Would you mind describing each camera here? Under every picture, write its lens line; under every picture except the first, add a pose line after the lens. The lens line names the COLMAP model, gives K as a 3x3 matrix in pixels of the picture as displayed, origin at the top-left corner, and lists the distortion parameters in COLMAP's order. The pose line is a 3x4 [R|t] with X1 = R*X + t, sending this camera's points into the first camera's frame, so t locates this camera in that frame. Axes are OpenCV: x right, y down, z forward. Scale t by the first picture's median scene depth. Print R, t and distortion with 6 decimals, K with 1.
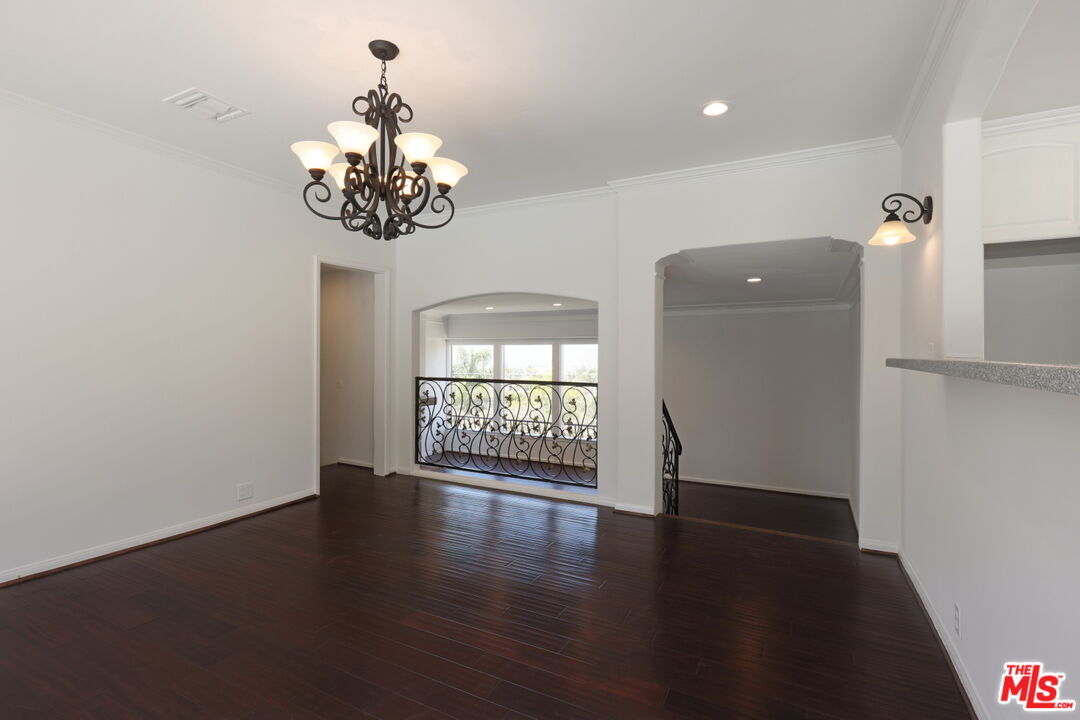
lens RADIAL K [[494.9, 0, 540.0], [0, 494.9, 360.0], [0, 0, 1]] dist [-0.002013, -0.000049]
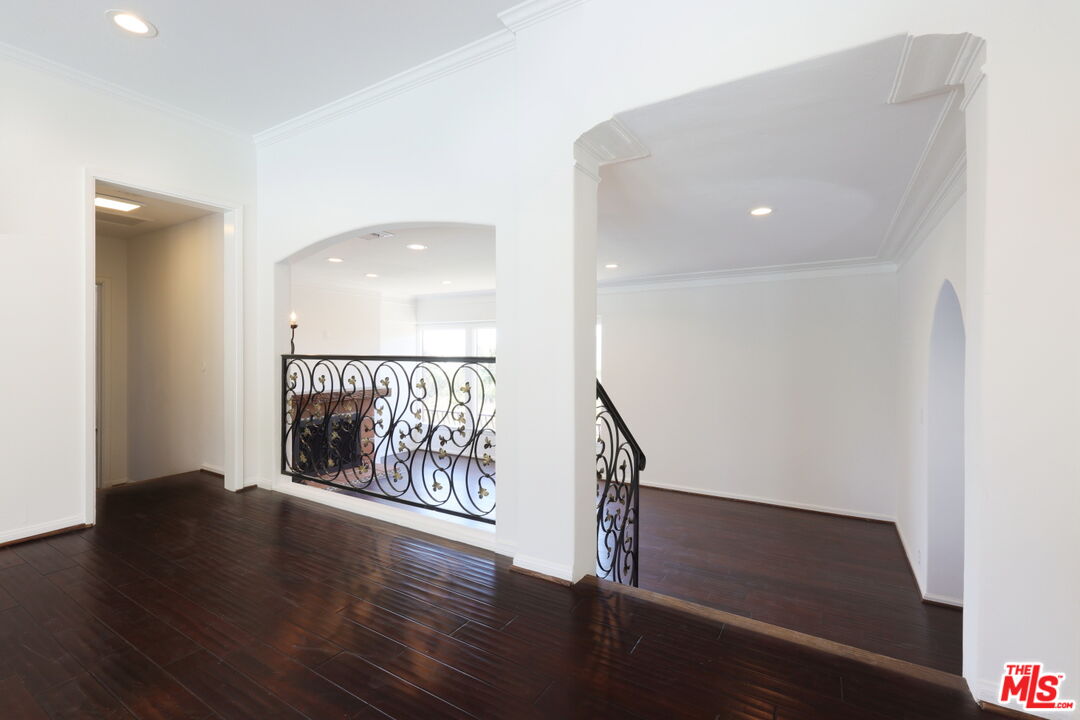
lens RADIAL K [[481.1, 0, 533.9], [0, 481.1, 356.1], [0, 0, 1]] dist [0.002310, 0.000206]
pose [[0.998417, 0.000879, -0.056234, 0.179199], [-0.000938, 0.999999, -0.001030, 0.042027], [0.056234, 0.001081, 0.998417, 0.361352]]
